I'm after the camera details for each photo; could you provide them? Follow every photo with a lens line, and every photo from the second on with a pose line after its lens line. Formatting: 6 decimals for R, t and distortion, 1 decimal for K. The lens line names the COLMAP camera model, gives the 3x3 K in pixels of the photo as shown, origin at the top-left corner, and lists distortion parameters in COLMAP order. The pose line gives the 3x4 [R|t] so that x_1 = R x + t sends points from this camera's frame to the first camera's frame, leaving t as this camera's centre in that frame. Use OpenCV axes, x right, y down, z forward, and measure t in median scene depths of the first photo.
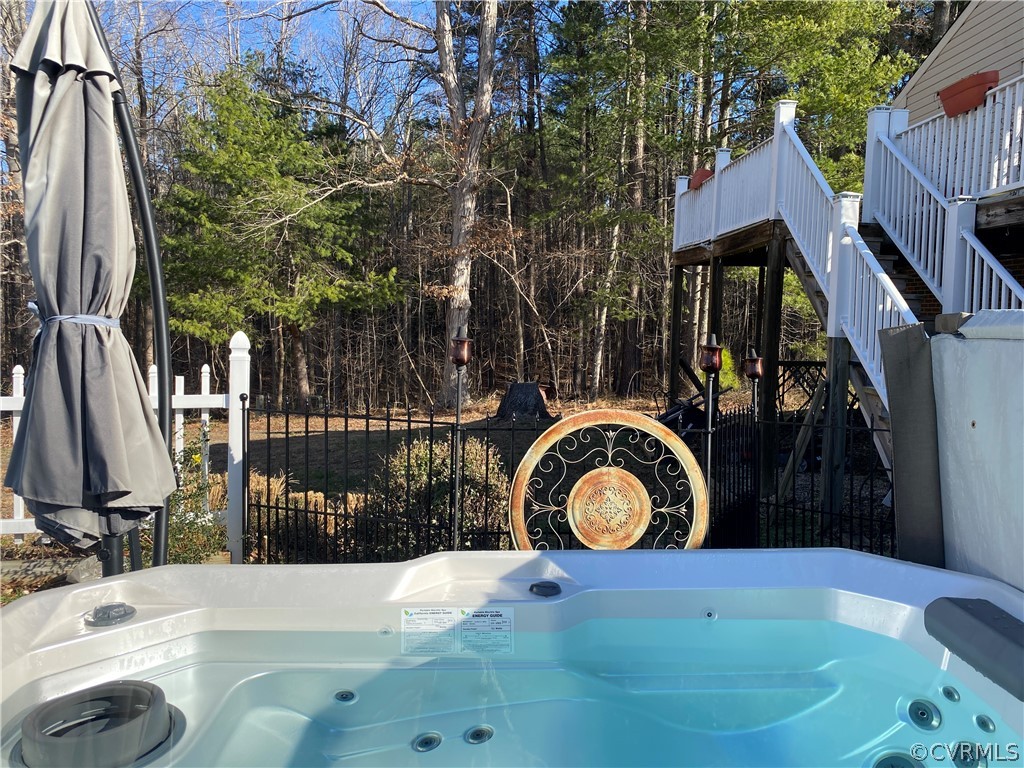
lens RADIAL K [[790.8, 0, 513.0], [0, 790.8, 381.6], [0, 0, 1]] dist [0.047651, -0.031099]
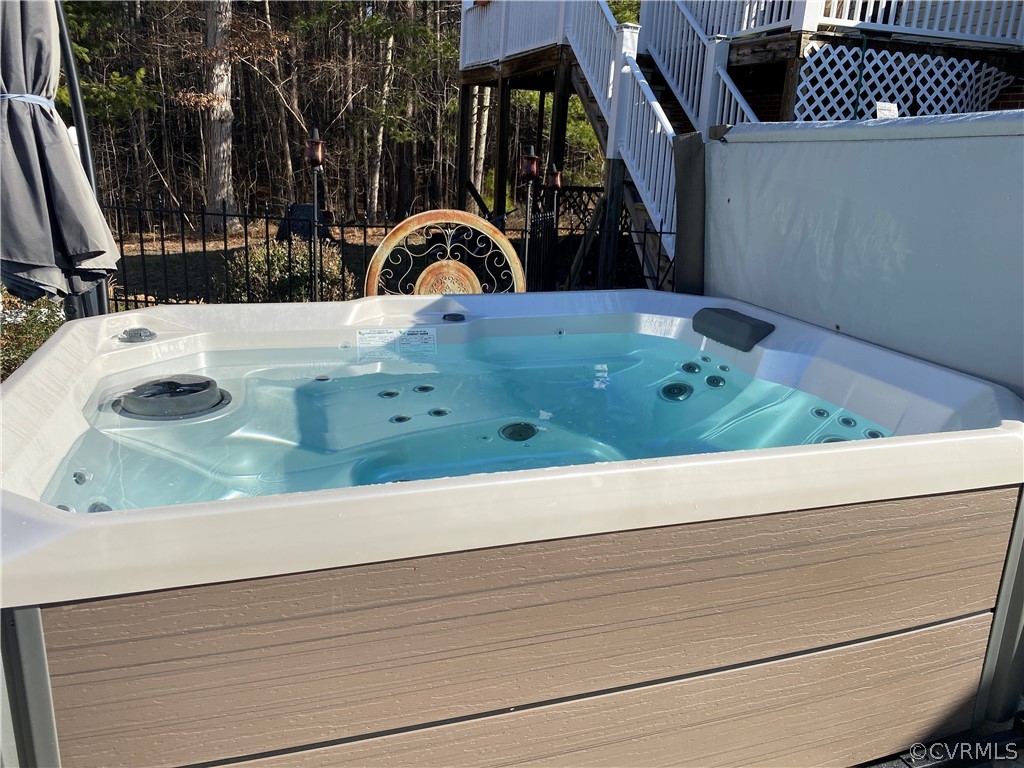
lens RADIAL K [[790.8, 0, 514.0], [0, 790.8, 383.4], [0, 0, 1]] dist [0.047651, -0.031099]
pose [[0.959505, -0.047389, 0.277677, -0.068647], [-0.013095, 0.977179, 0.212015, 0.020110], [-0.281387, -0.207066, 0.936987, -0.102849]]
